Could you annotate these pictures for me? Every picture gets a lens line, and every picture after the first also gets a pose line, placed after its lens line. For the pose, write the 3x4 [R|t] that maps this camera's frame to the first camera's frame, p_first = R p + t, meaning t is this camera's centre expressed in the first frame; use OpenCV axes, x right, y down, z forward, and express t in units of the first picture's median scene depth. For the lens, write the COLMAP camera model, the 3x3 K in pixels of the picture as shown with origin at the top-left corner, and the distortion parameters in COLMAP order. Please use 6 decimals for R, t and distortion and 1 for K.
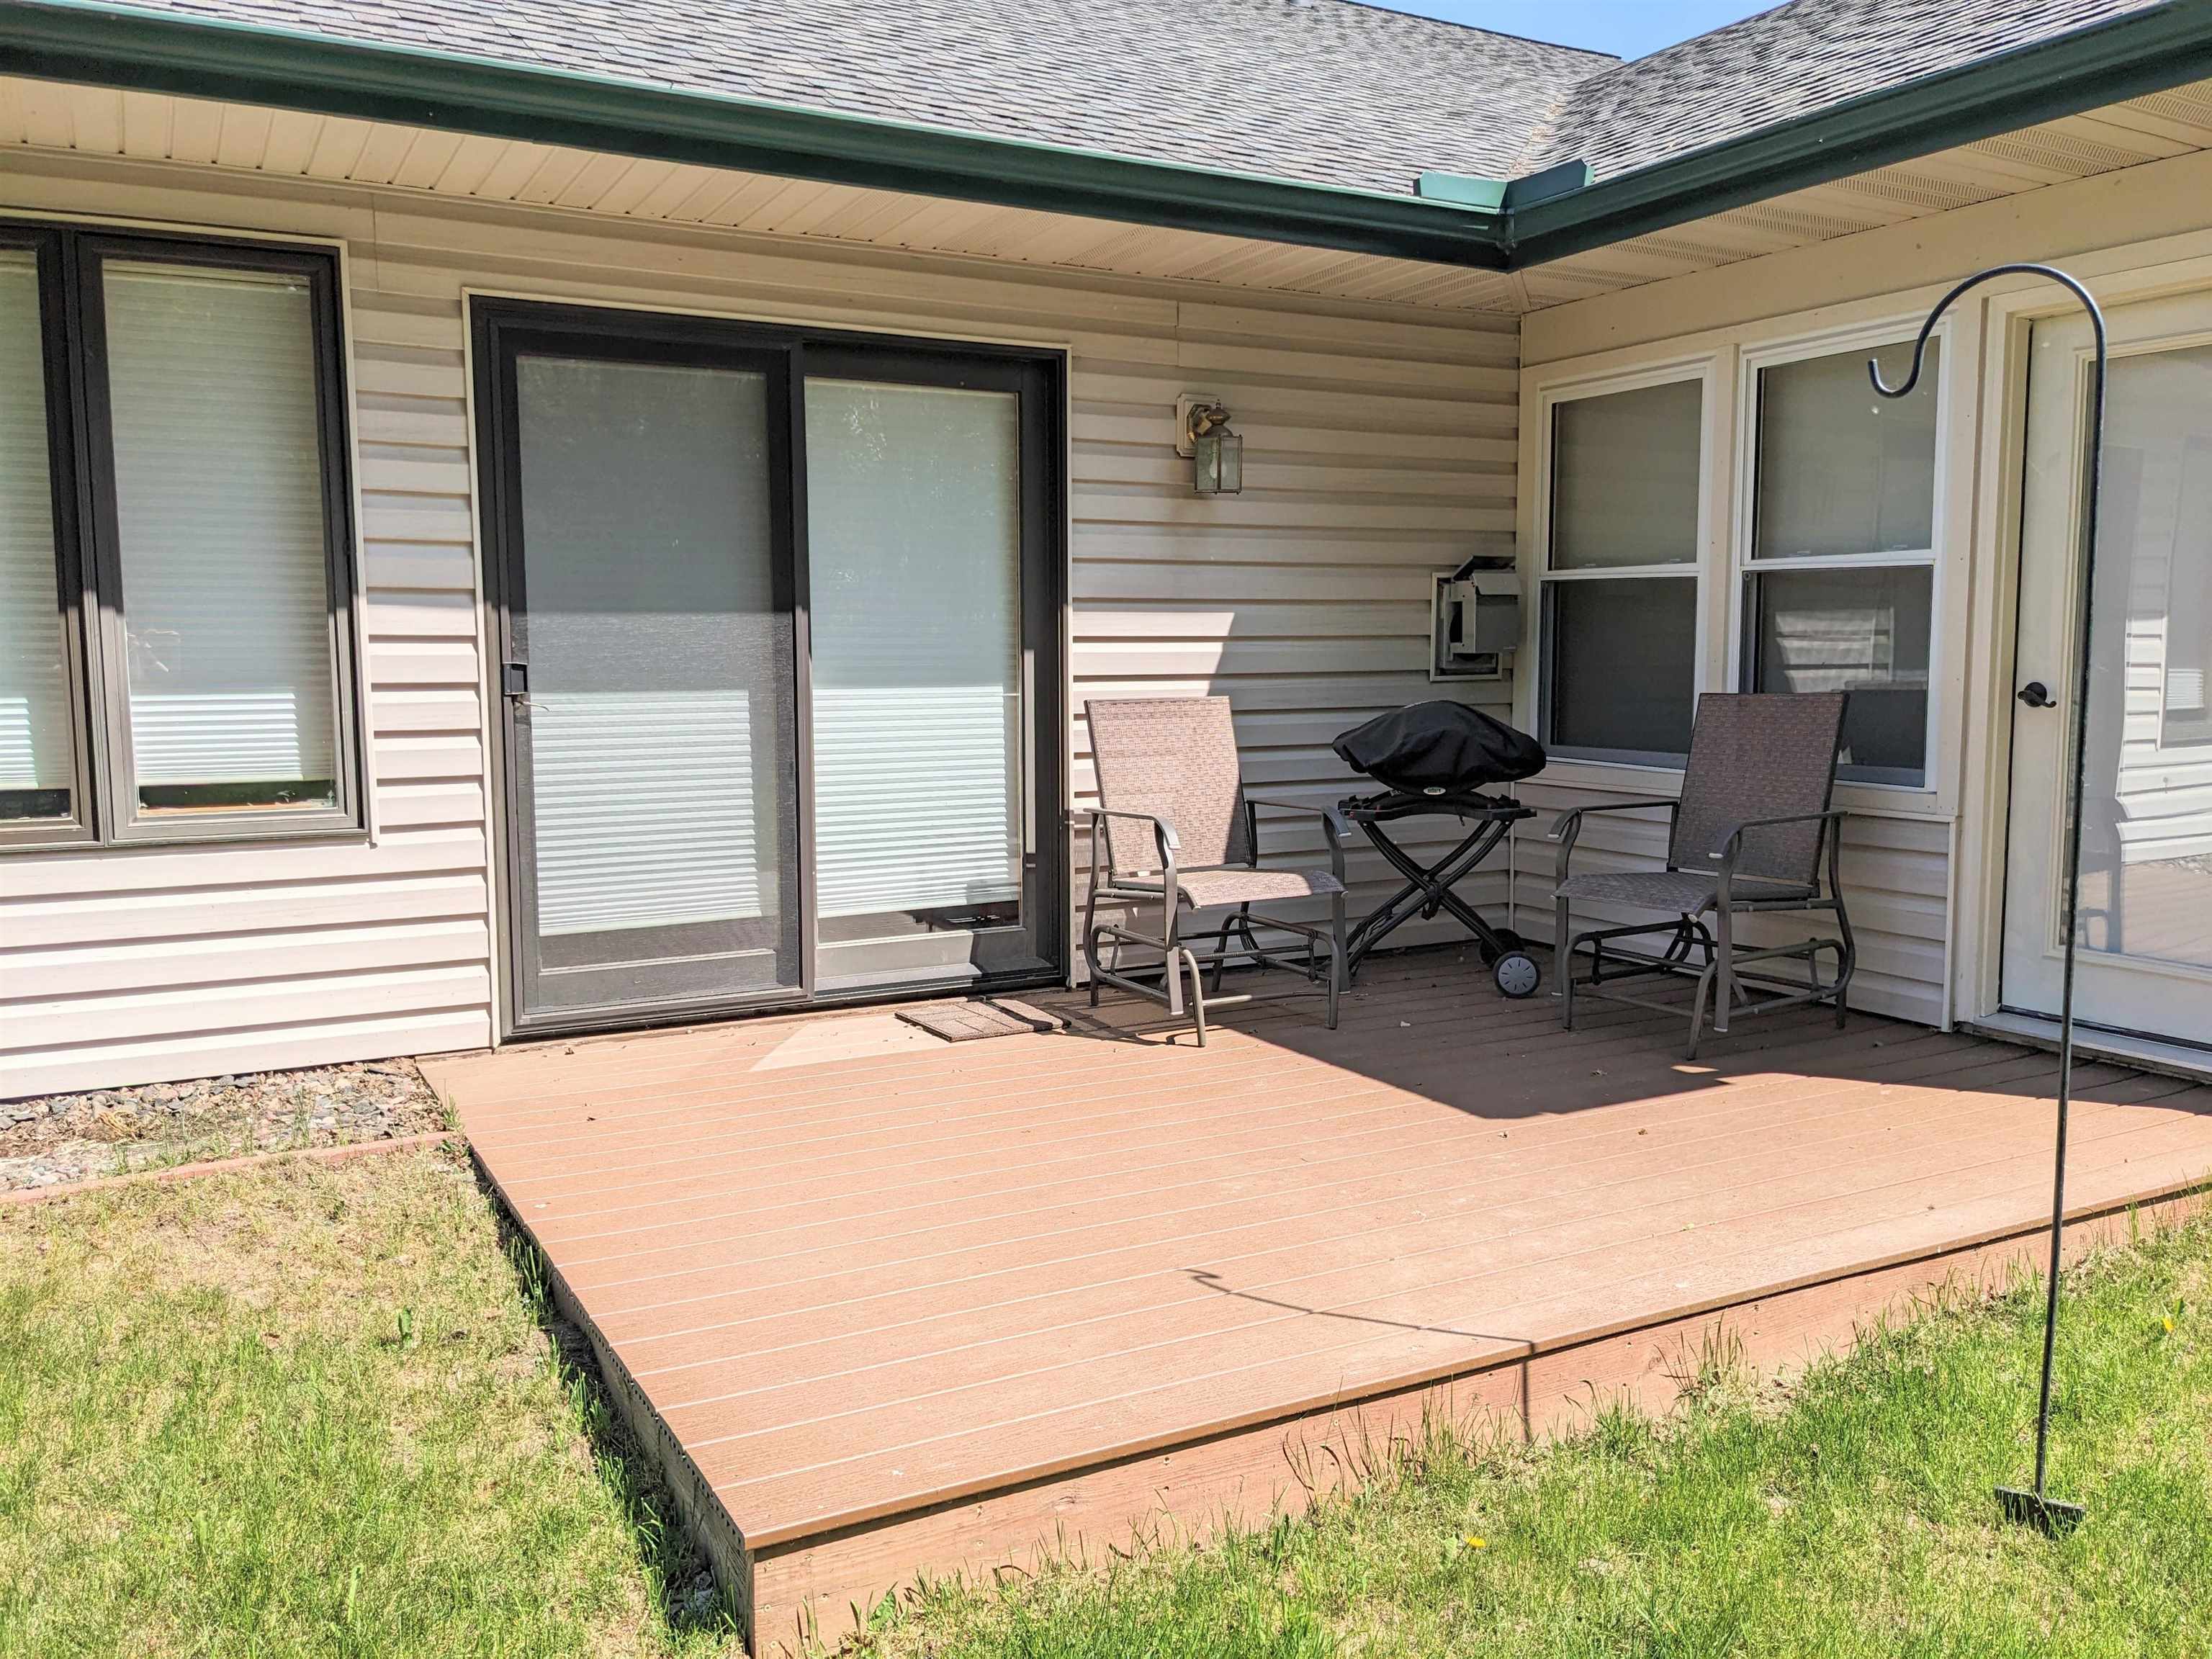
lens RADIAL K [[1757.6, 0, 1106.0], [0, 1757.6, 829.5], [0, 0, 1]] dist [0.115756, -0.202648]
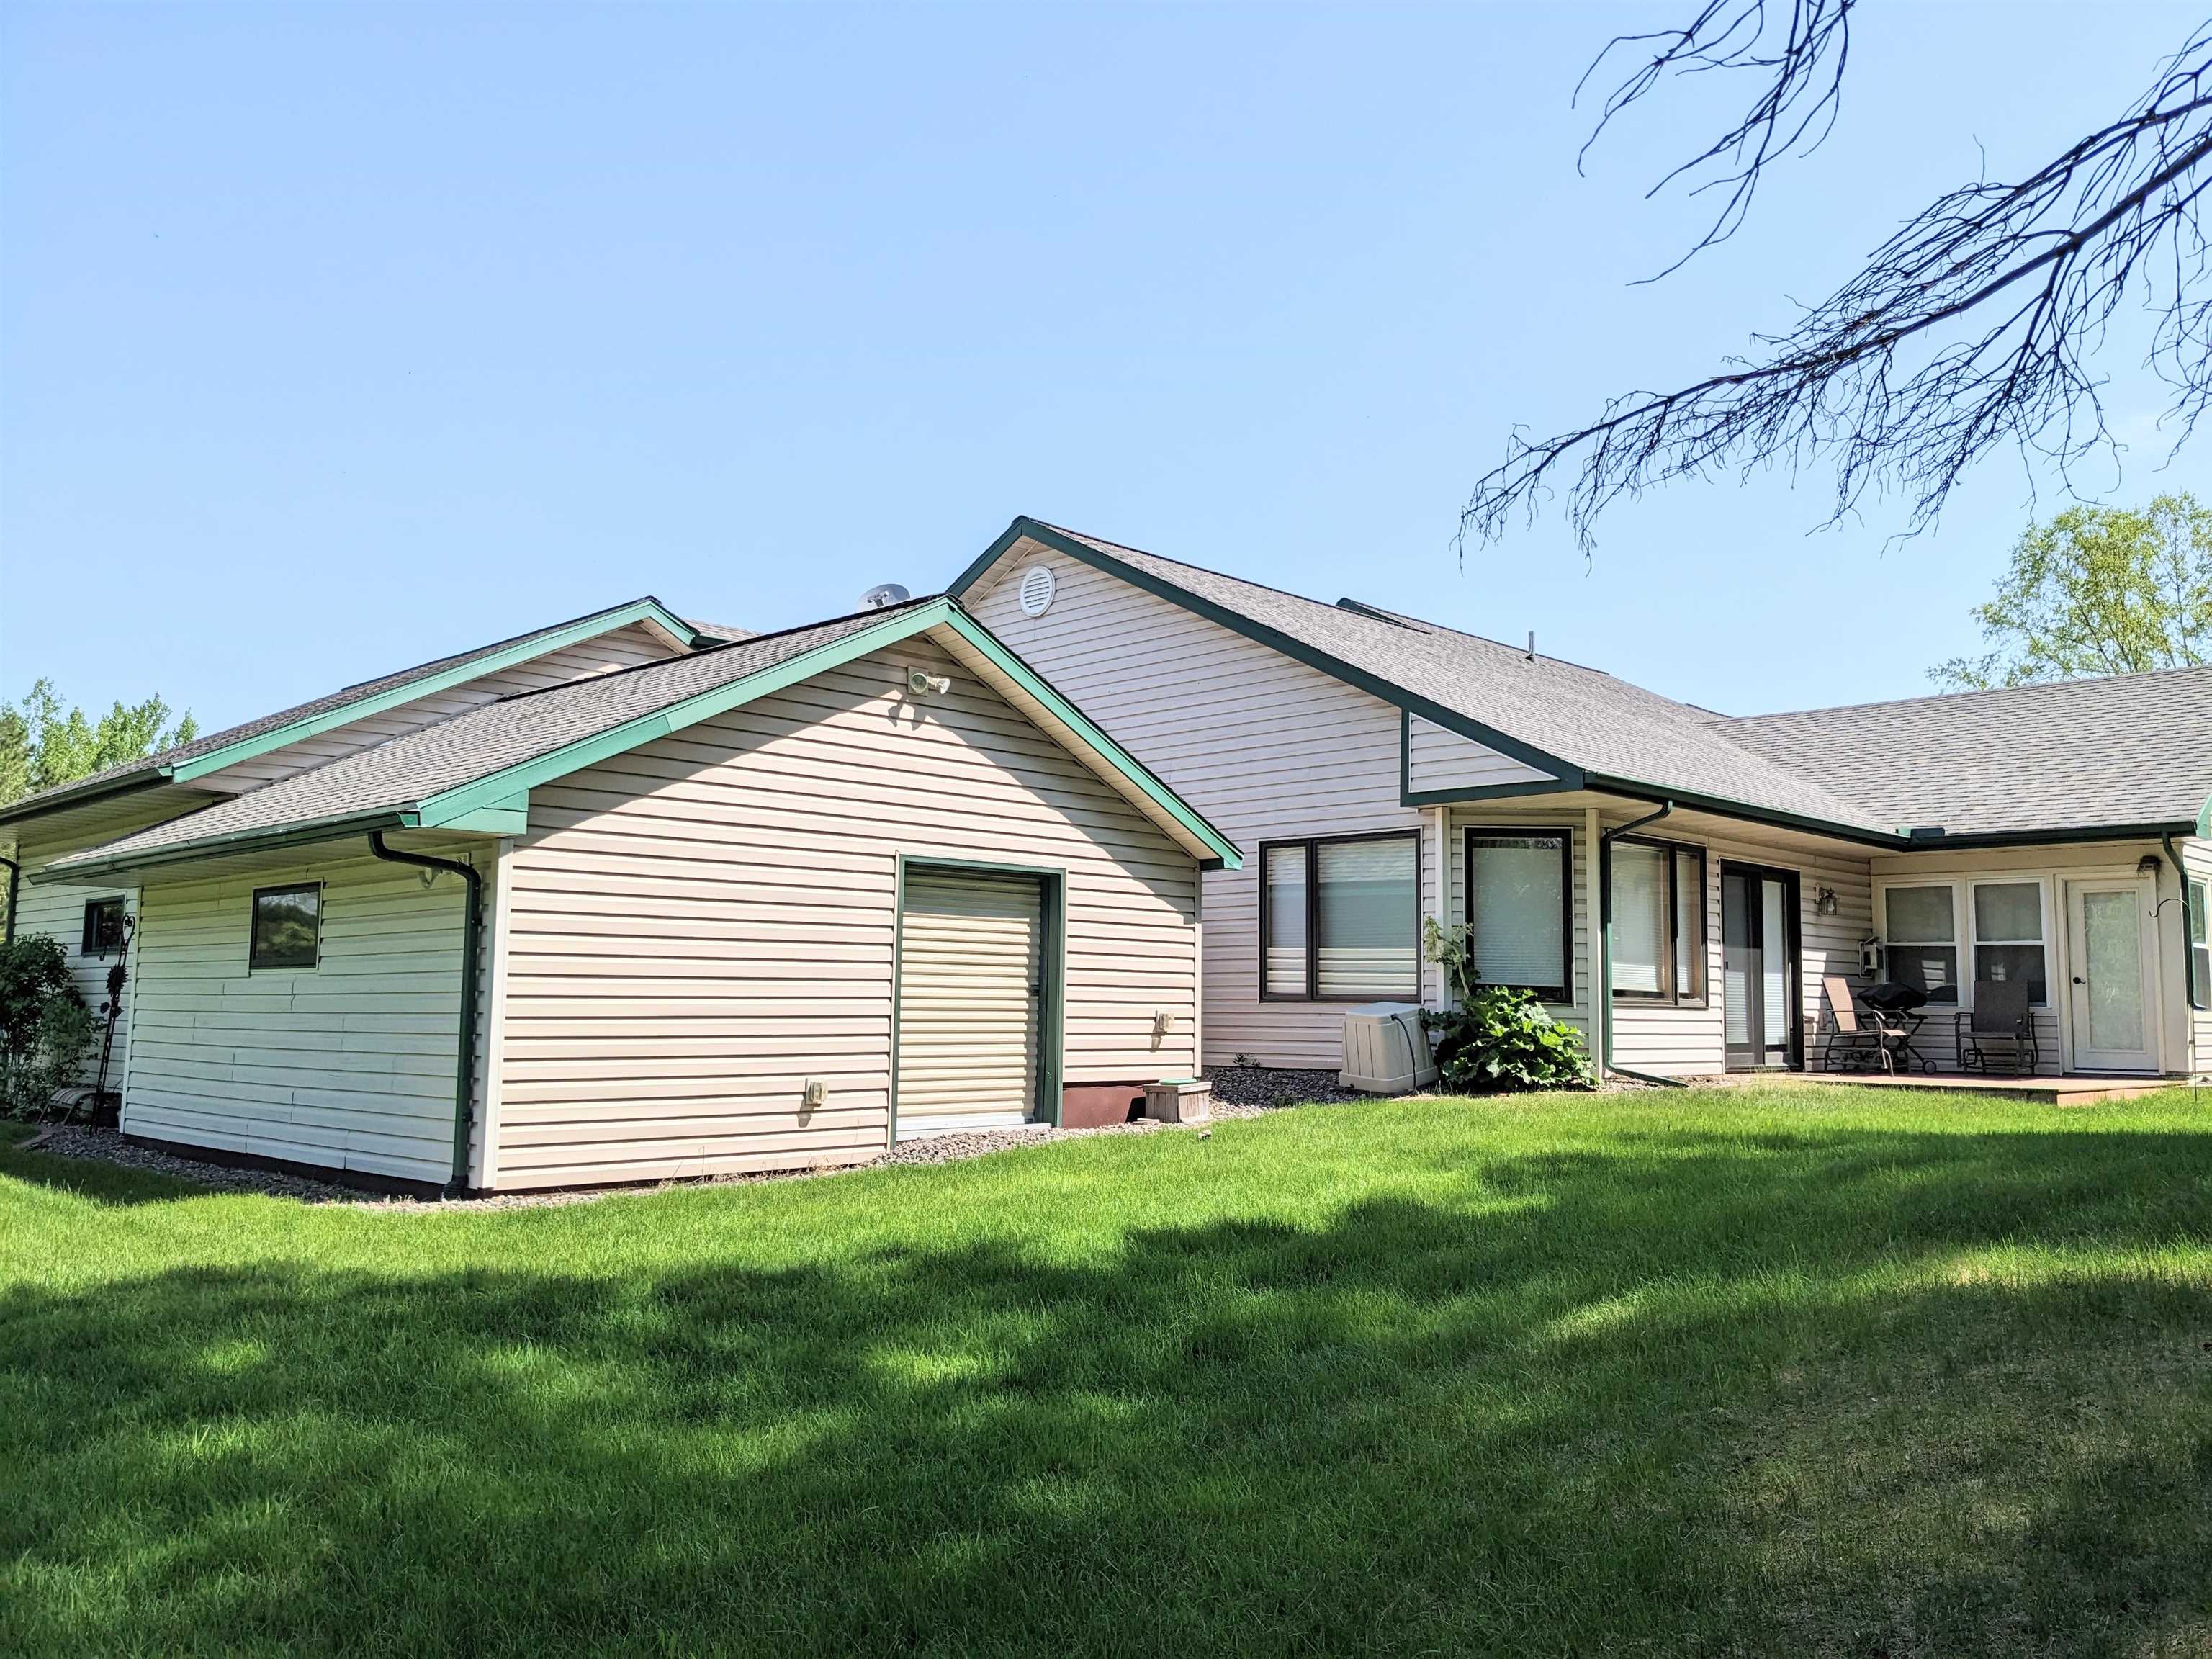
lens RADIAL K [[1757.6, 0, 1106.0], [0, 1757.6, 829.5], [0, 0, 1]] dist [0.115756, -0.202648]
pose [[0.954278, 0.045553, 0.295428, -2.395767], [0.014462, 0.980127, -0.197844, 0.306592], [-0.298569, 0.193071, 0.934655, -1.832204]]
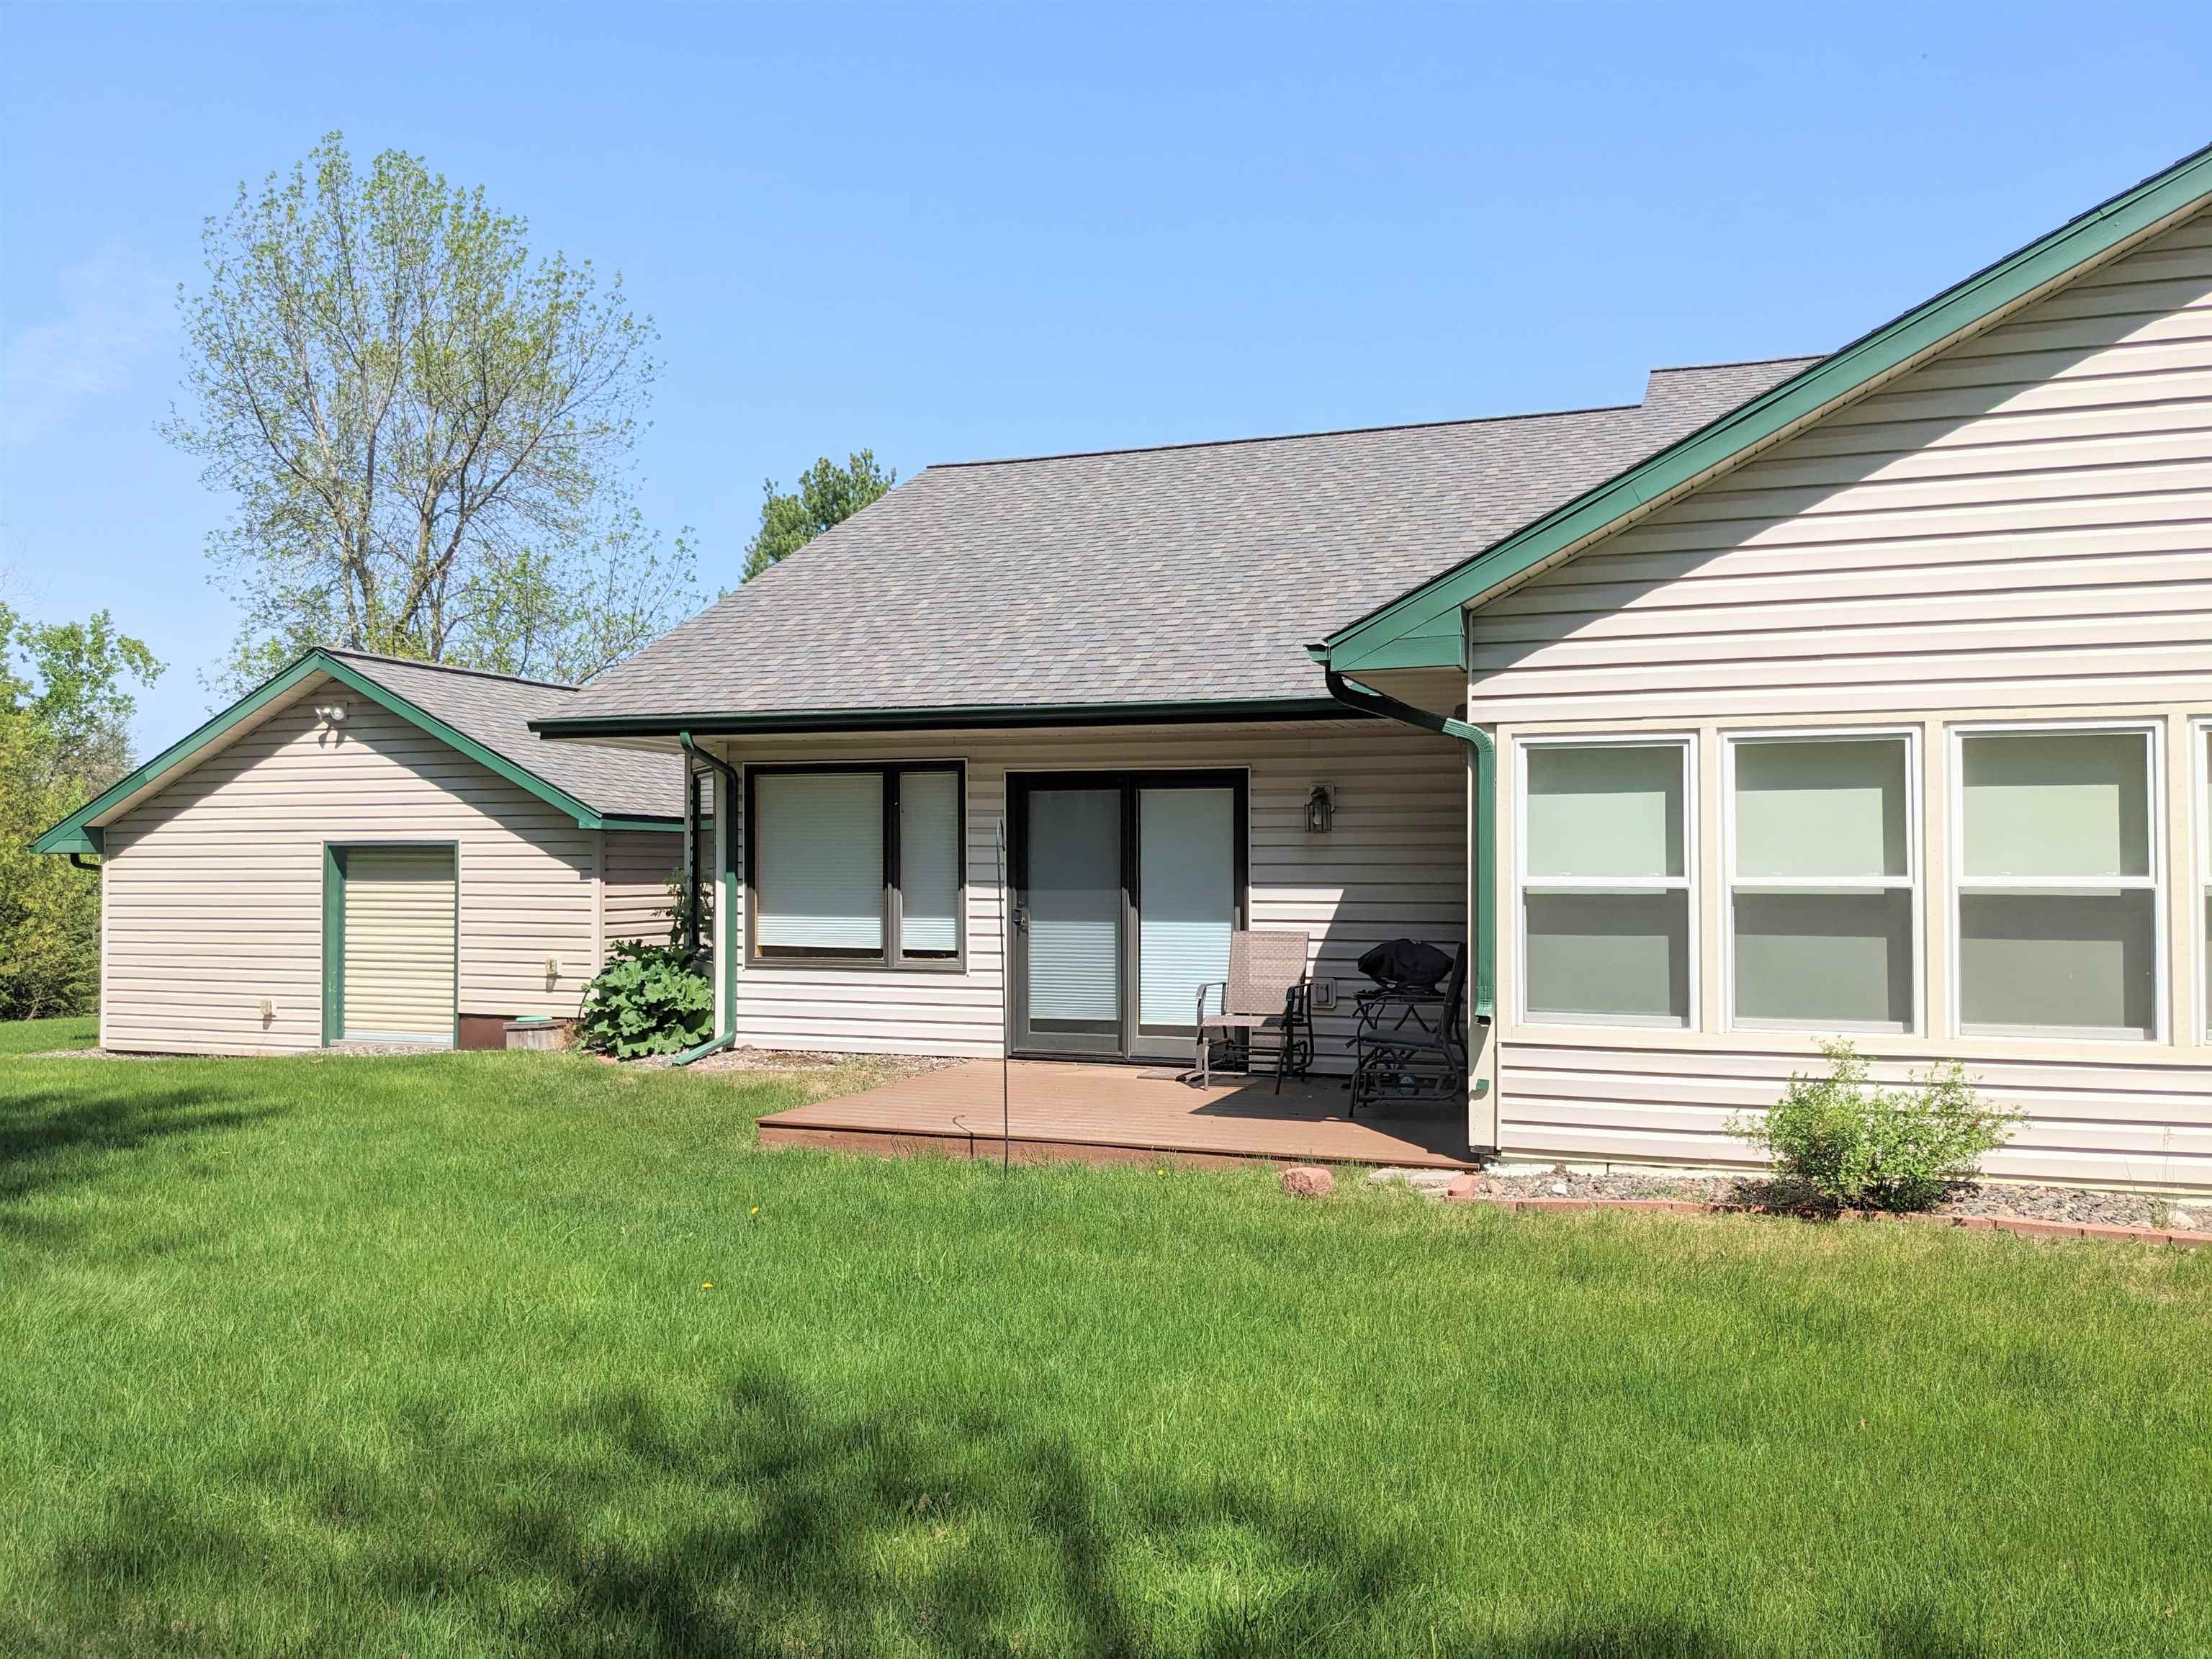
lens RADIAL K [[1757.6, 0, 1106.0], [0, 1757.6, 829.5], [0, 0, 1]] dist [0.115756, -0.202648]
pose [[0.648582, -0.009508, -0.761085, 1.614256], [-0.081318, 0.993334, -0.081707, -0.009772], [0.756788, 0.114883, 0.643486, -0.532902]]
